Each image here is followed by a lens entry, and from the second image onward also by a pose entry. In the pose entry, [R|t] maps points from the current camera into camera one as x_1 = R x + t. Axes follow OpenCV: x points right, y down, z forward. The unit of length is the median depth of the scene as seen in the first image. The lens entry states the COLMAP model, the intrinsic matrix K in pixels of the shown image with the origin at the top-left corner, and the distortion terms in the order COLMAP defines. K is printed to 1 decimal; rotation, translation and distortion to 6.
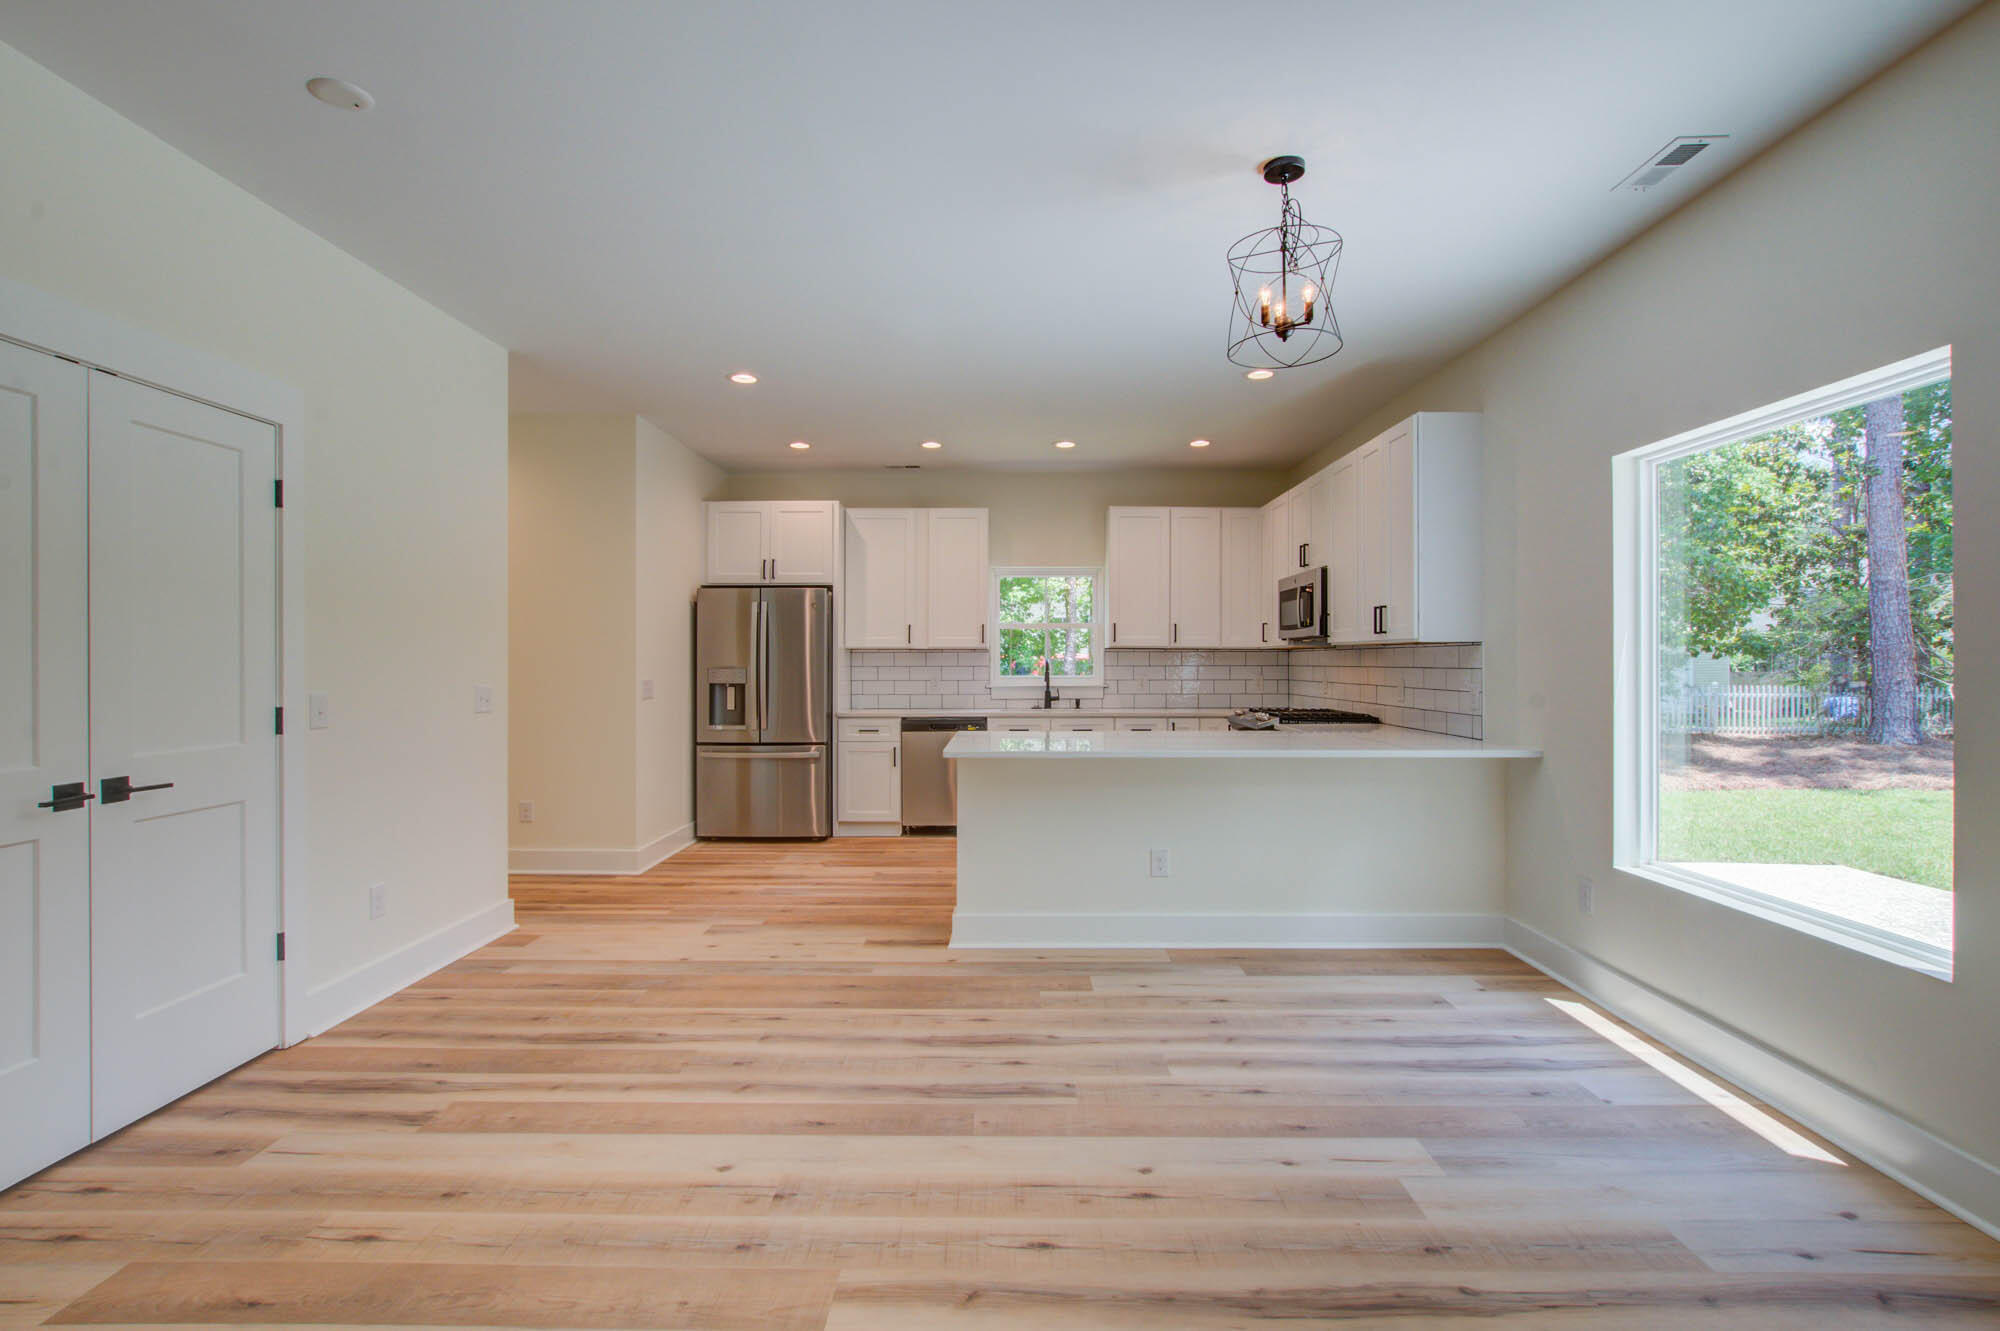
lens RADIAL K [[946.1, 0, 1000.0], [0, 946.1, 665.5], [0, 0, 1]] dist [0.000254, 0.000016]
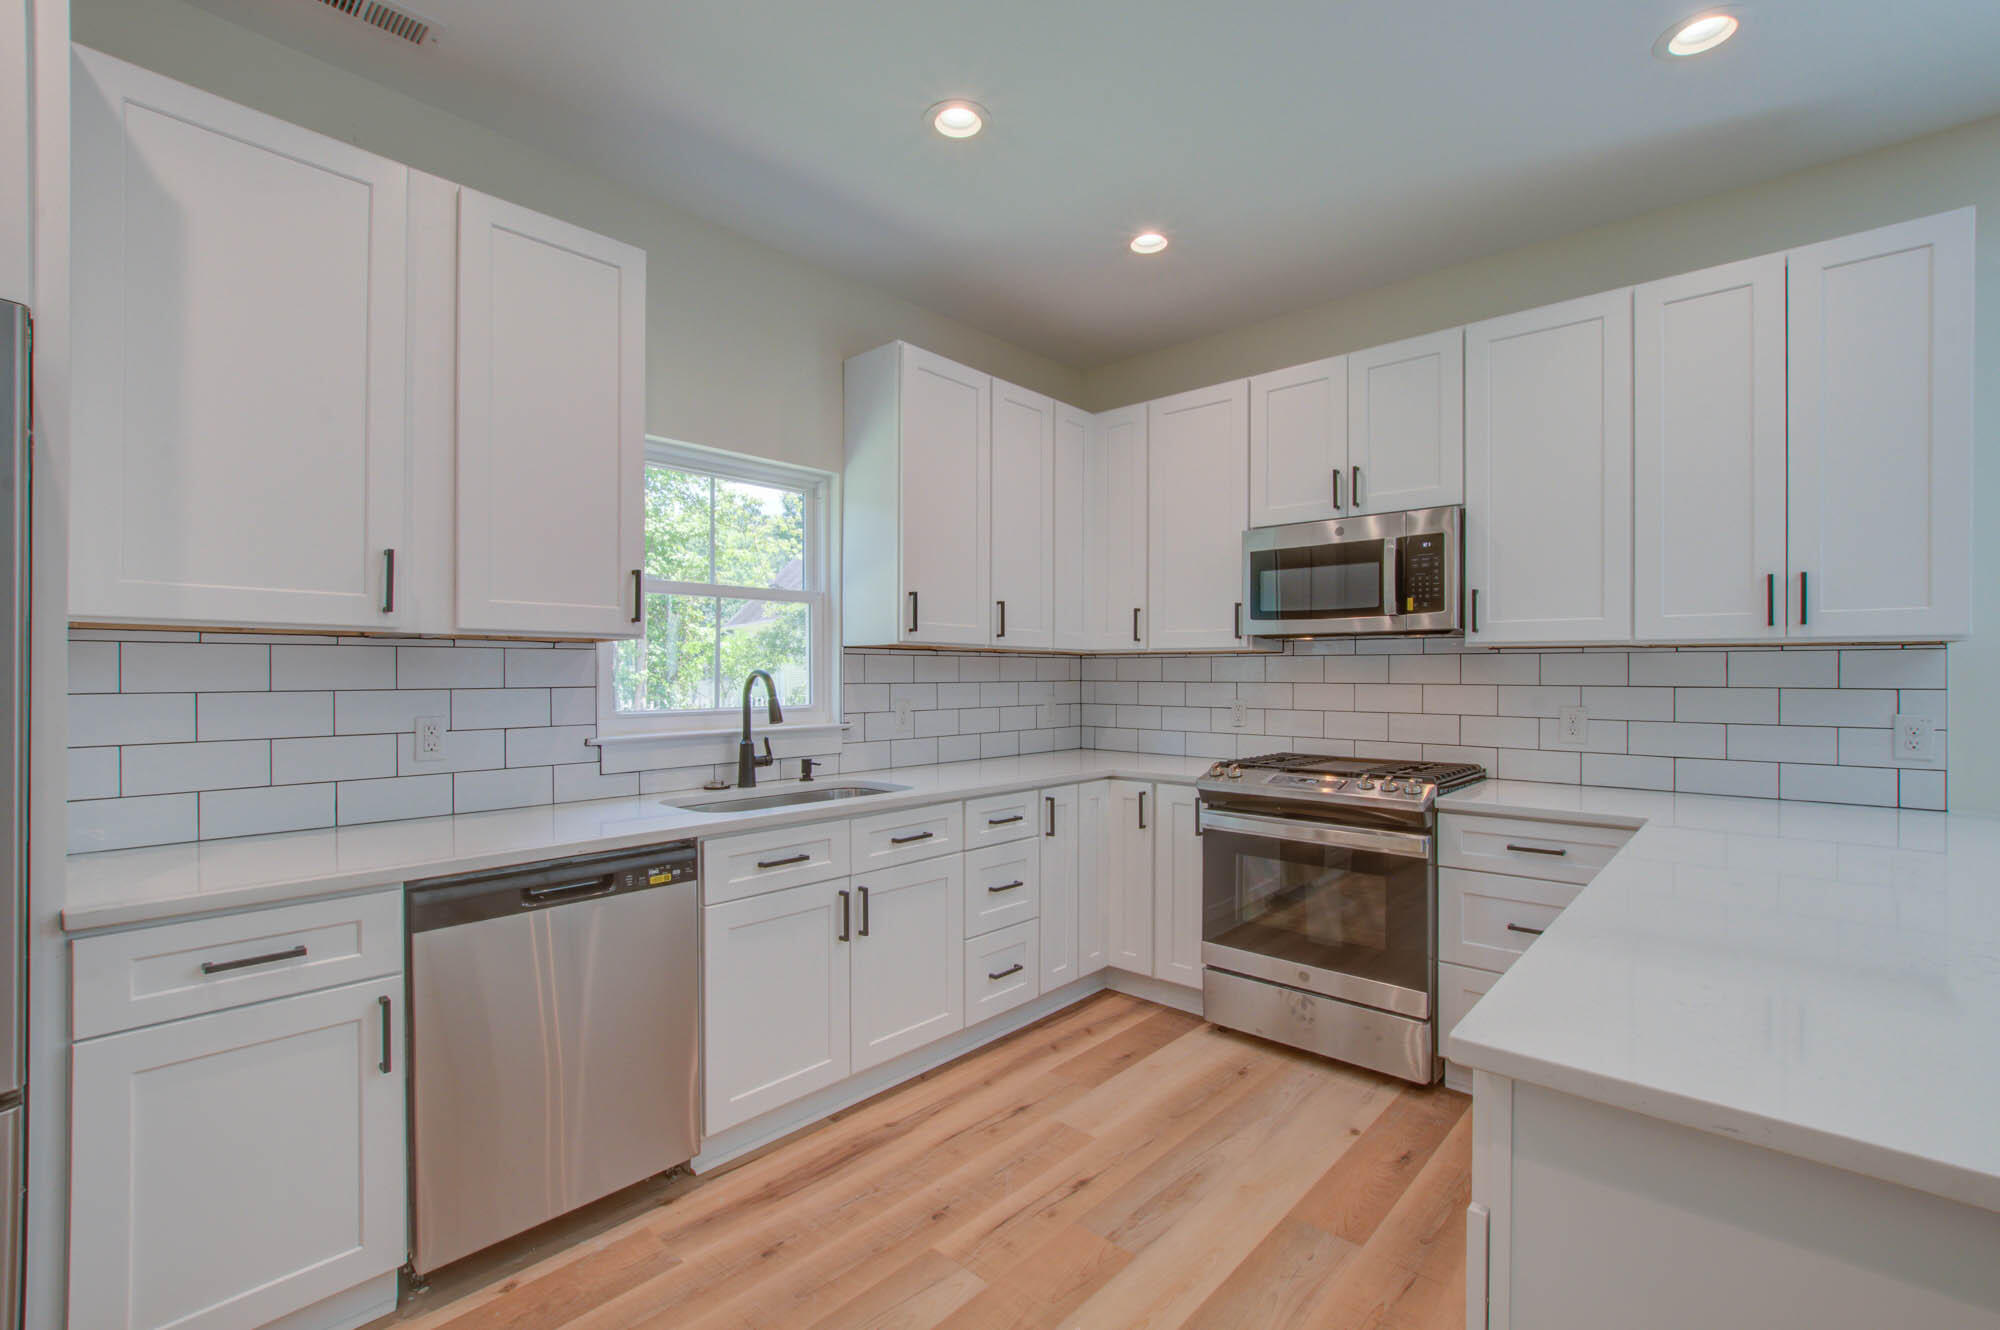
lens RADIAL K [[859.6, 0, 1000.0], [0, 859.6, 665.0], [0, 0, 1]] dist [-0.028836, 0.000251]
pose [[0.678248, 0.006965, 0.734800, -0.163149], [0.002810, 0.999923, -0.012071, -0.003787], [-0.734828, 0.010251, 0.678176, 0.695349]]
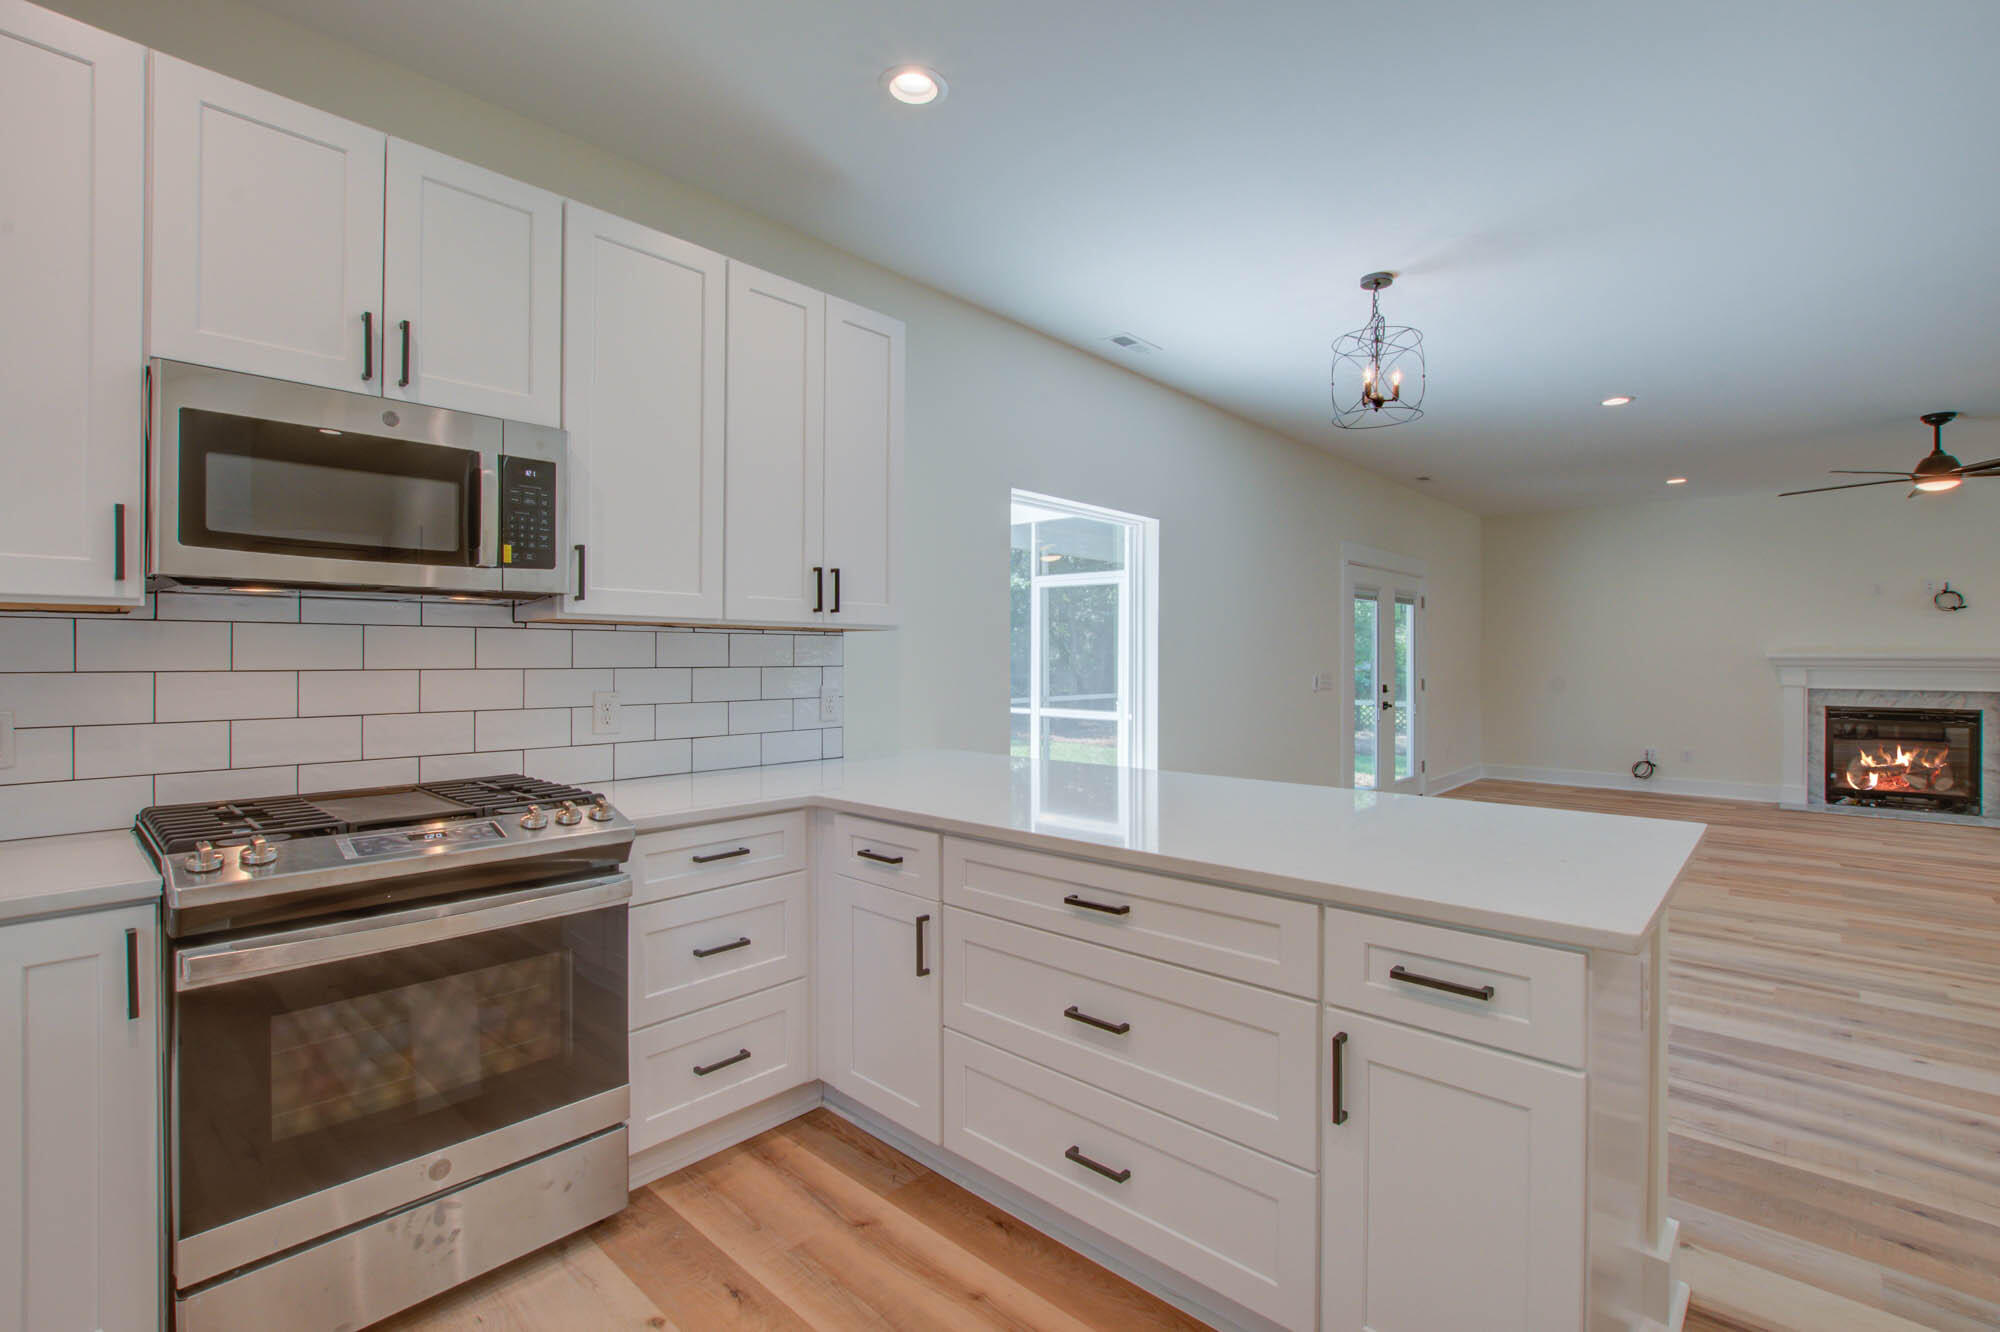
lens RADIAL K [[897.3, 0, 979.5], [0, 897.3, 651.4], [0, 0, 1]] dist [-0.030325, 0.000546]
pose [[-0.735596, 0.001631, 0.677418, -0.051739], [0.002022, 0.999998, -0.000211, -0.004448], [-0.677417, 0.001214, -0.735598, 0.925650]]
